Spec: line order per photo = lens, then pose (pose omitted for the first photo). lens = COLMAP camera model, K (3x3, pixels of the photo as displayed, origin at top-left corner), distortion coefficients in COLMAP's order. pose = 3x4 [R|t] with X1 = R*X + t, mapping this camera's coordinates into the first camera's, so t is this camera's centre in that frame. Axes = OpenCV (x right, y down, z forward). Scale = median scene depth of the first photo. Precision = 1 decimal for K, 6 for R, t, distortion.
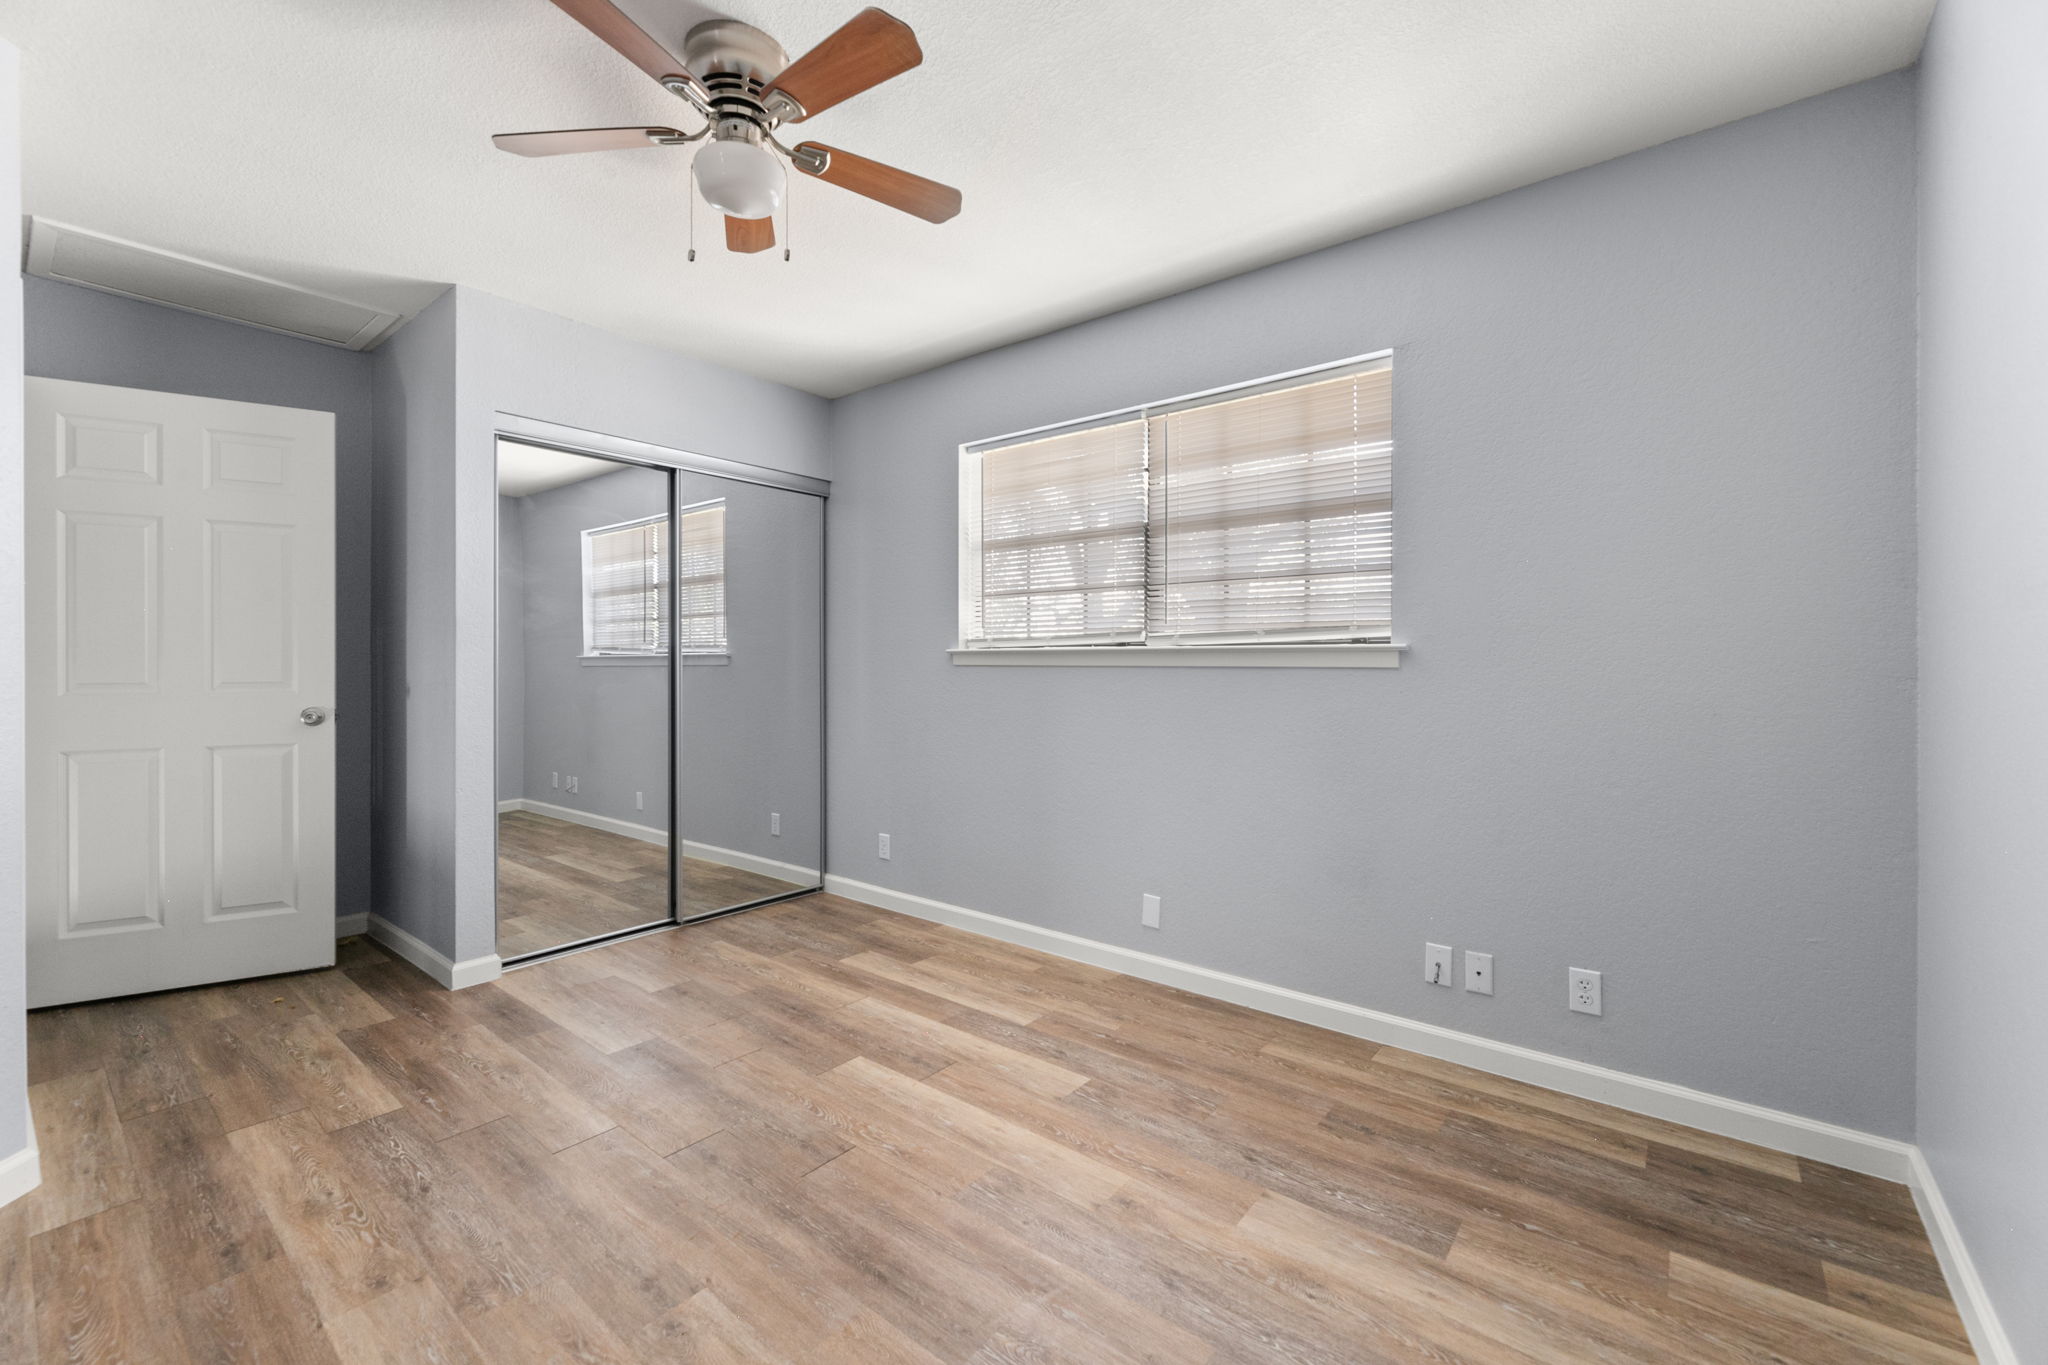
lens RADIAL K [[841.7, 0, 1022.8], [0, 841.7, 671.2], [0, 0, 1]] dist [0.000492, 0.000362]
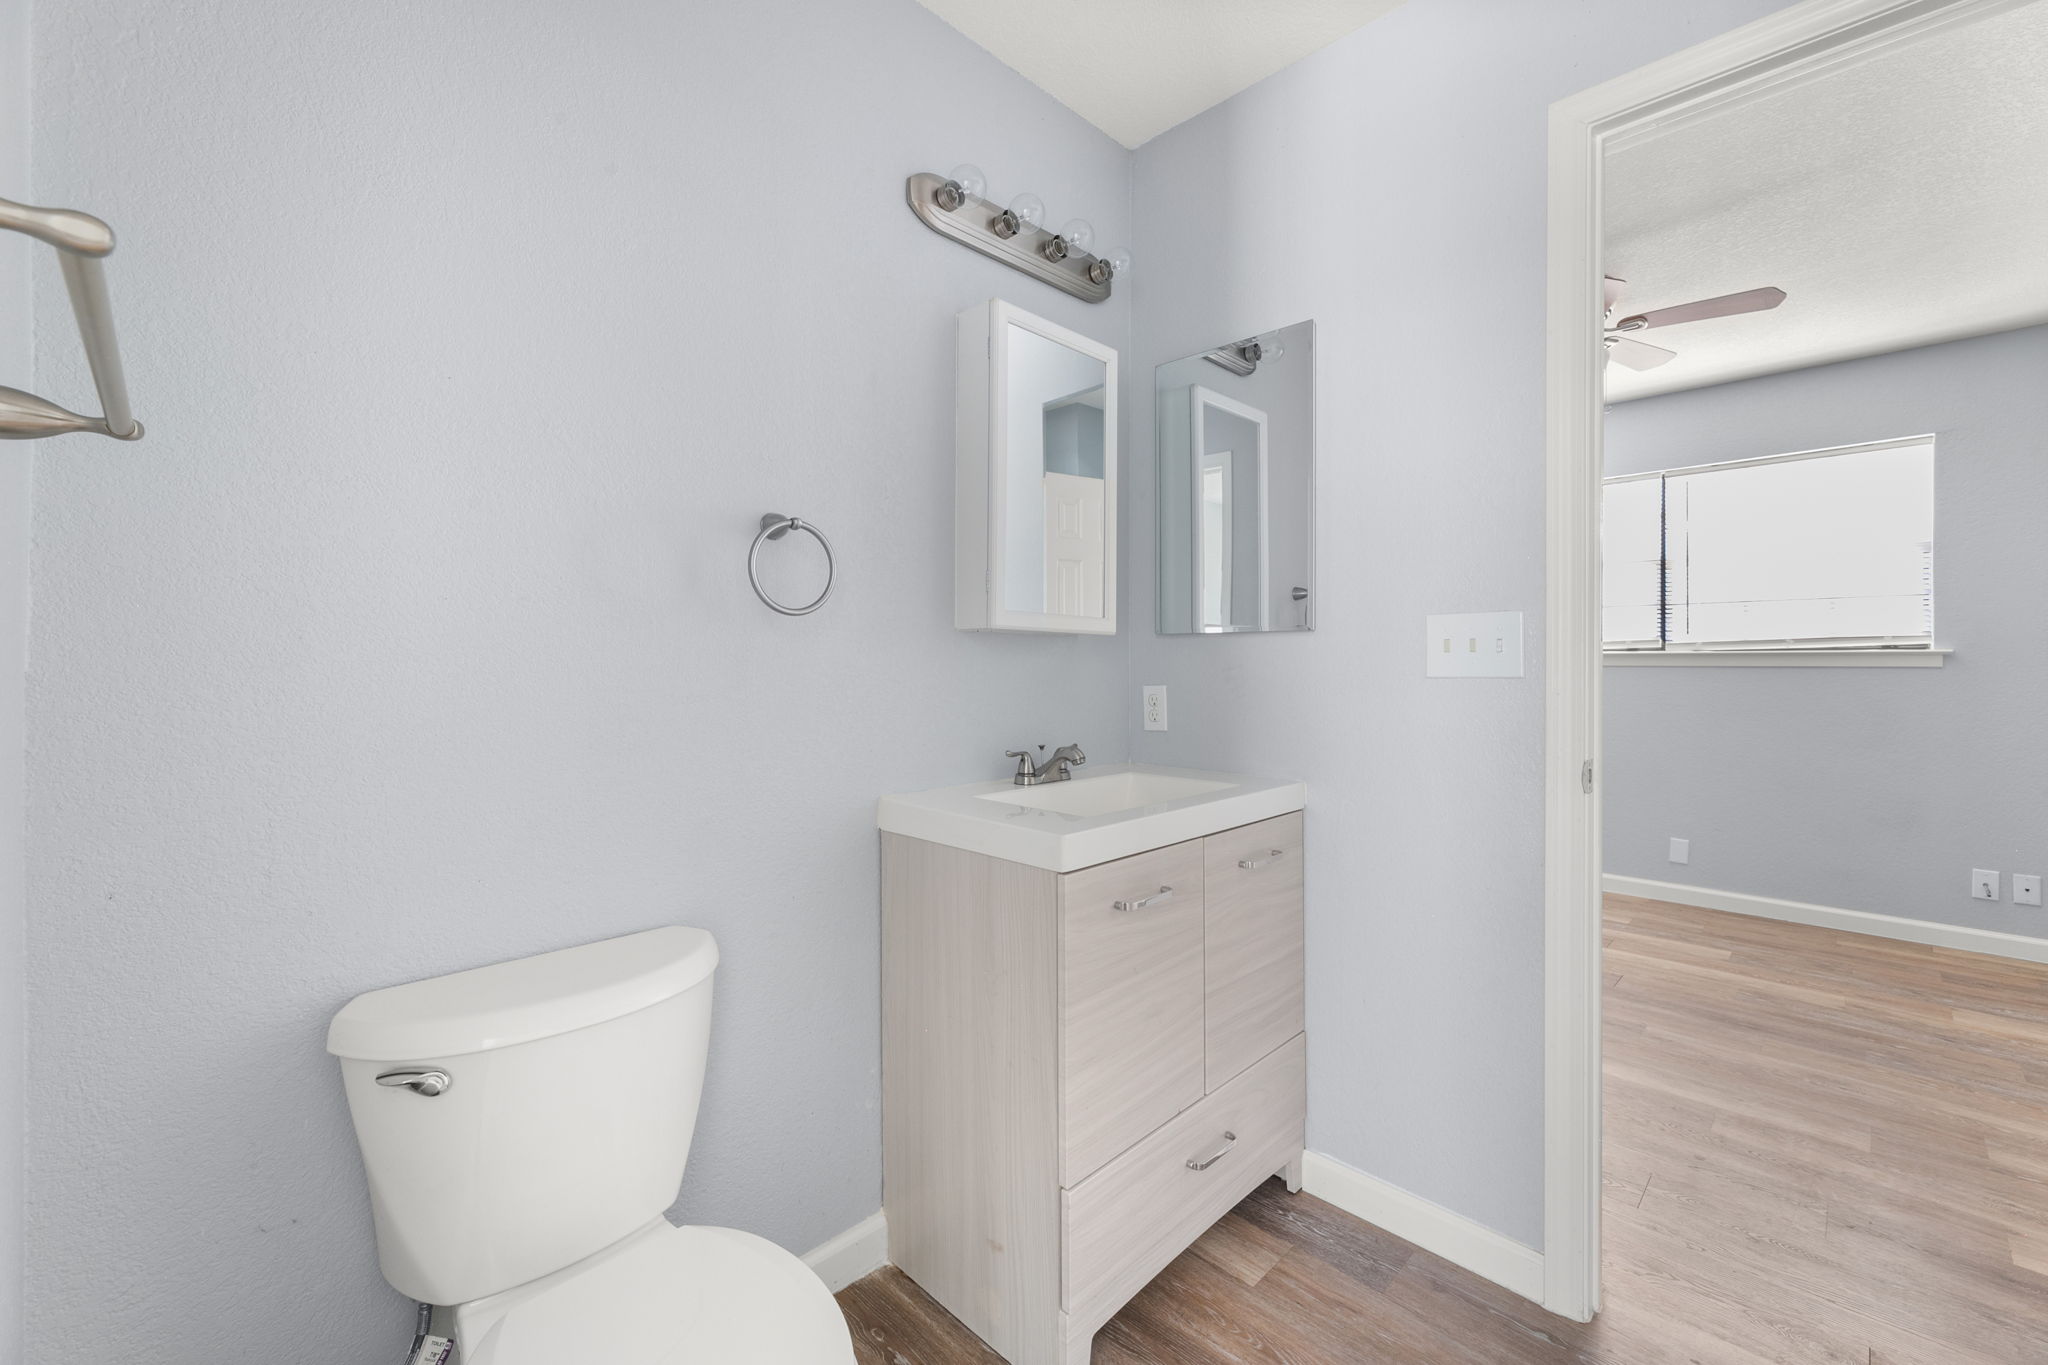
lens RADIAL K [[841.7, 0, 1007.3], [0, 841.7, 671.4], [0, 0, 1]] dist [0.000492, 0.000362]
pose [[0.993542, 0.002462, -0.113439, -0.940077], [-0.002307, 0.999996, 0.001504, 0.004076], [0.113442, -0.001232, 0.993544, -0.543989]]
